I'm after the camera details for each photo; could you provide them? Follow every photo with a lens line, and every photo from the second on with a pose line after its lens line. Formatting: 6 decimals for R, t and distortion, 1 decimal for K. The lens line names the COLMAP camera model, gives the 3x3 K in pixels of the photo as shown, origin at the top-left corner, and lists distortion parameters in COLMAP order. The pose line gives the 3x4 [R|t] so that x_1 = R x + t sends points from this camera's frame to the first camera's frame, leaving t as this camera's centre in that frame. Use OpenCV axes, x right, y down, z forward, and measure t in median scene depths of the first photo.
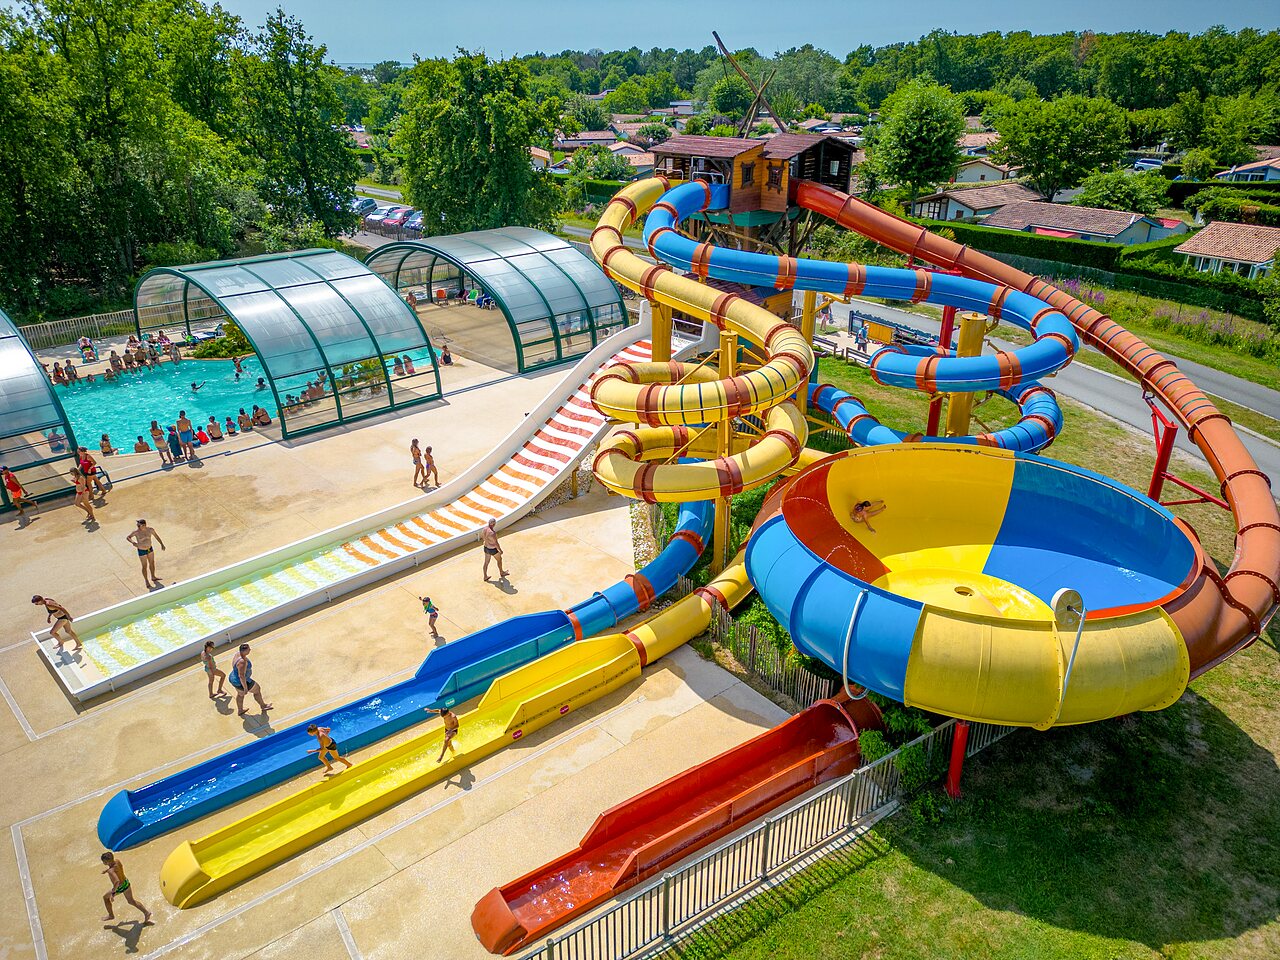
lens RADIAL K [[882.3, 0, 643.5], [0, 882.3, 485.5], [0, 0, 1]] dist [0.039585, -0.004925]
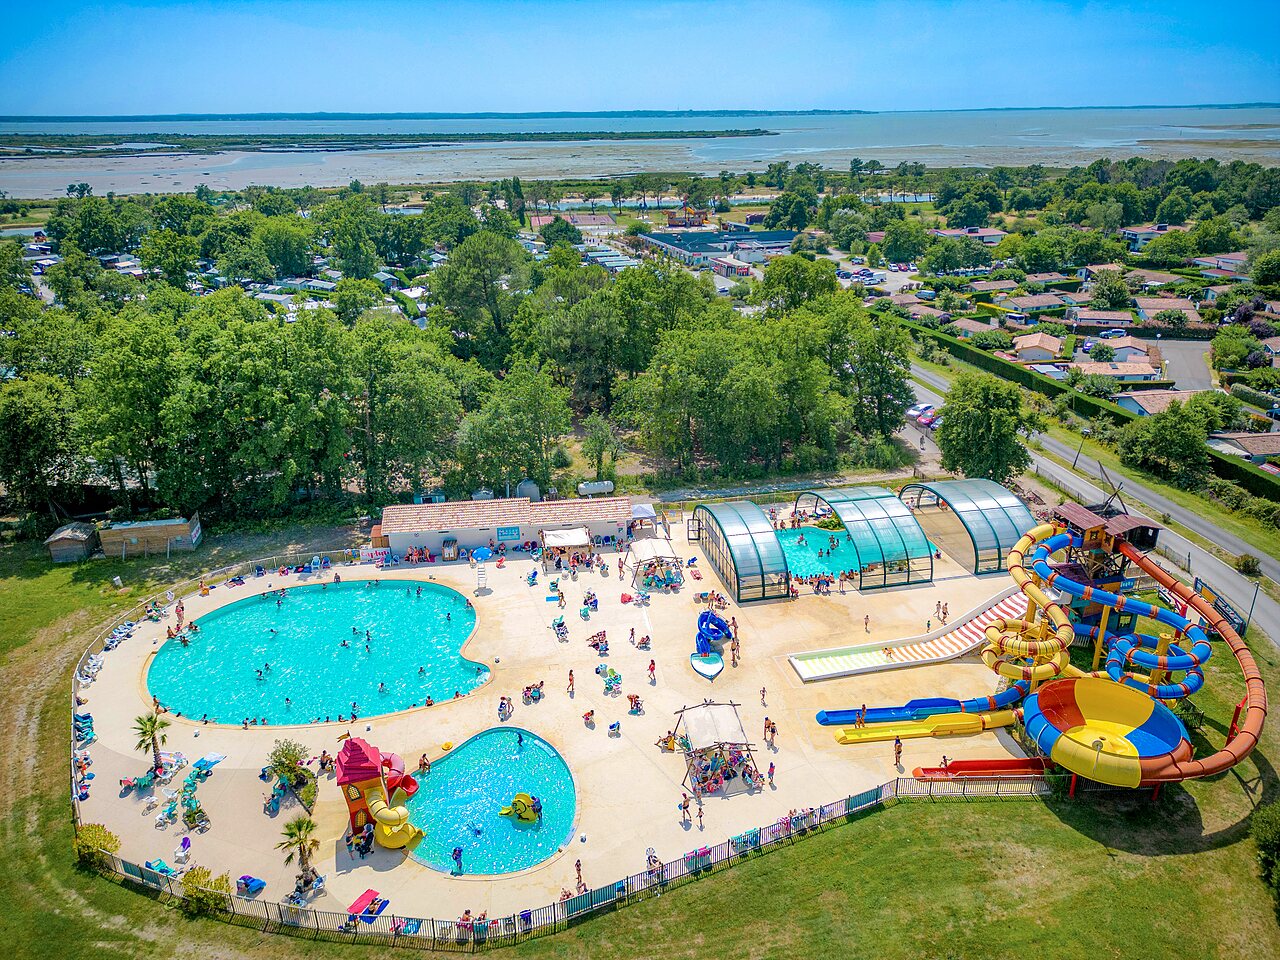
lens RADIAL K [[882.3, 0, 644.3], [0, 882.3, 480.9], [0, 0, 1]] dist [0.039585, -0.004925]
pose [[0.845838, 0.189279, -0.498731, 0.250904], [-0.212087, 0.977187, 0.011167, -0.267131], [0.489467, 0.096328, 0.866685, -1.493218]]
